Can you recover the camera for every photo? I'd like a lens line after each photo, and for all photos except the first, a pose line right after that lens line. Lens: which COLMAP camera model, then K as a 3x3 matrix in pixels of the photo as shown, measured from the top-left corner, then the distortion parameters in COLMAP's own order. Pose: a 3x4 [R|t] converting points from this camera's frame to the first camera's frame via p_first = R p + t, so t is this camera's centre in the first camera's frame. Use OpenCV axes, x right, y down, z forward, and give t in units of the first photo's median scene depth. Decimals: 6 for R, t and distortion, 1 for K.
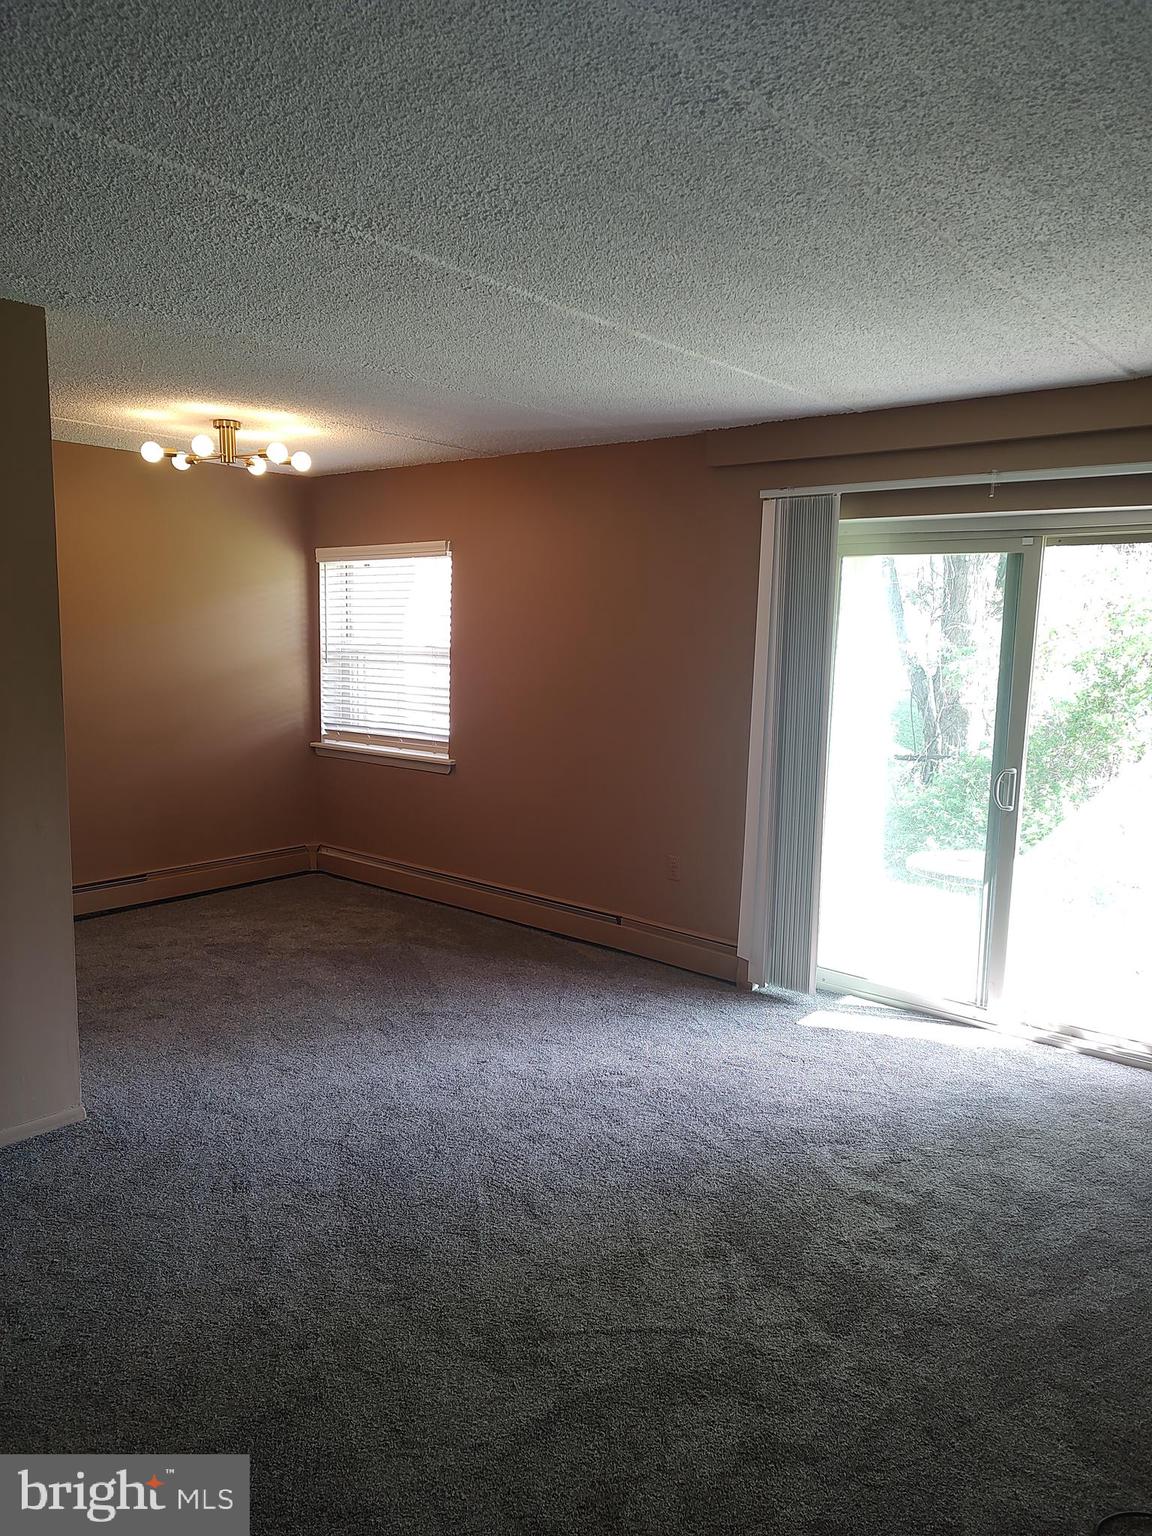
lens RADIAL K [[1084.8, 0, 574.5], [0, 1084.8, 768.2], [0, 0, 1]] dist [-0.001640, -0.001590]
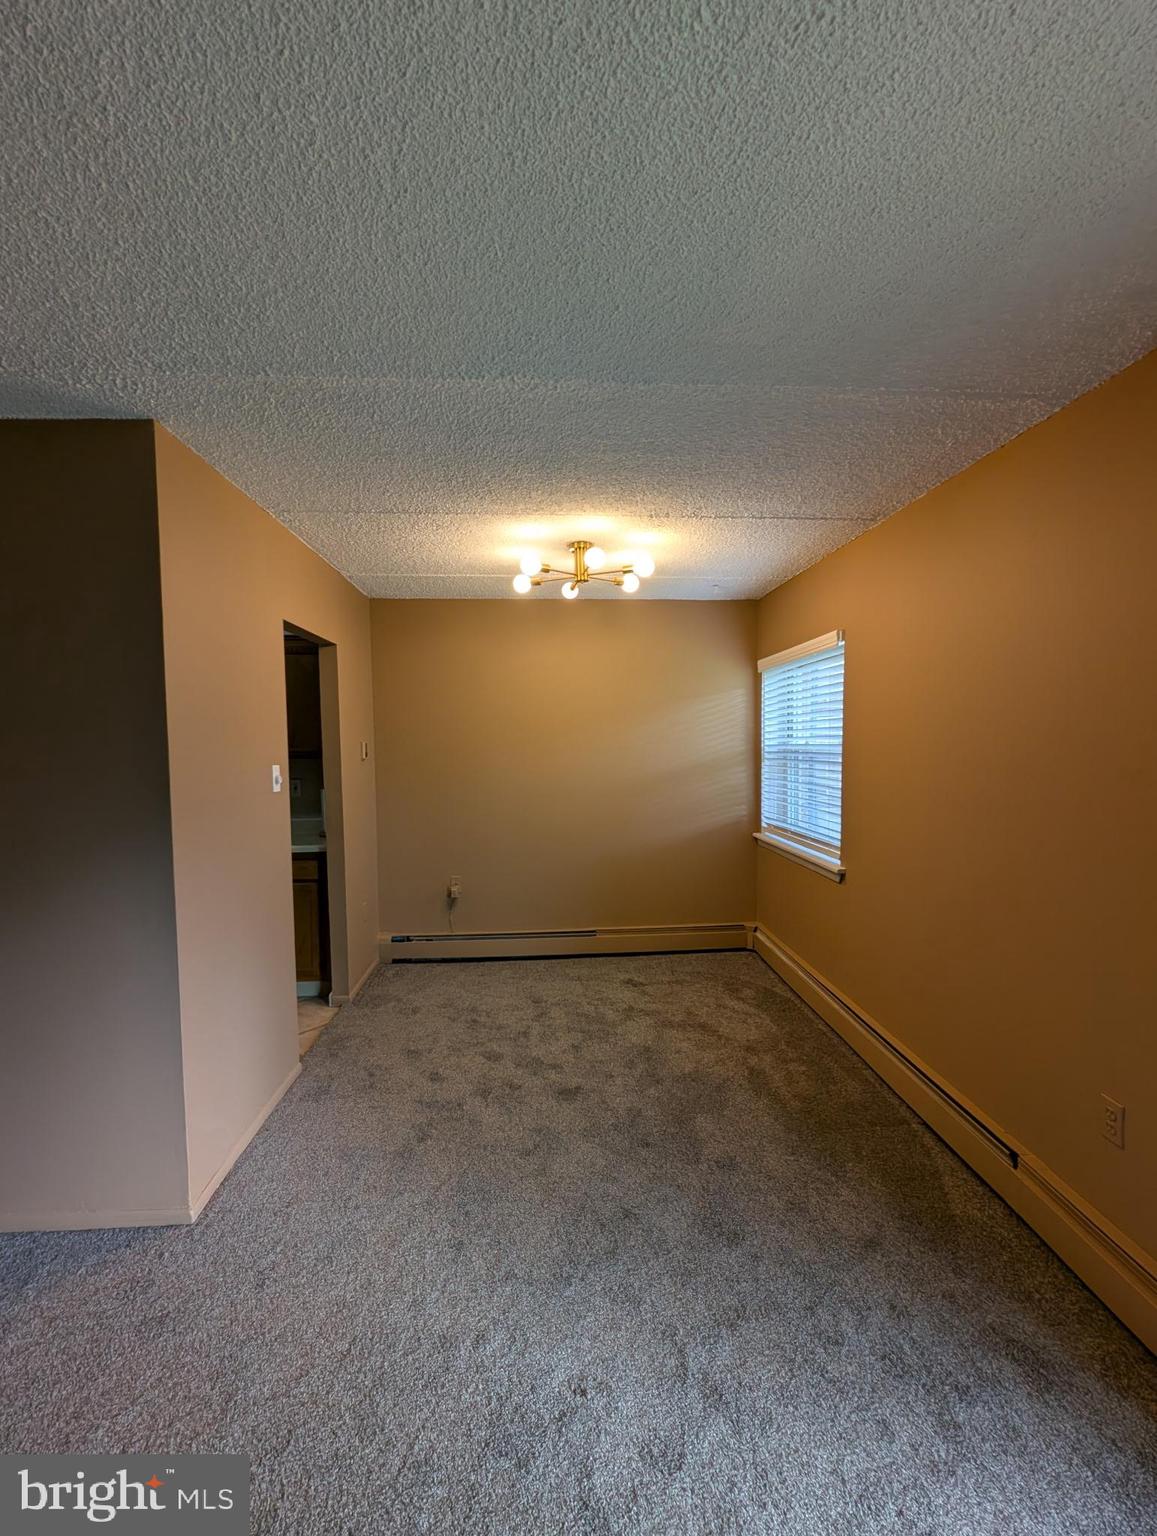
lens RADIAL K [[632.0, 0, 573.1], [0, 632.0, 769.9], [0, 0, 1]] dist [0.000827, -0.000205]
pose [[0.689475, 0.016576, -0.724120, 0.107454], [-0.074410, 0.996070, -0.048048, -0.046647], [0.720477, 0.087009, 0.687999, 0.438814]]
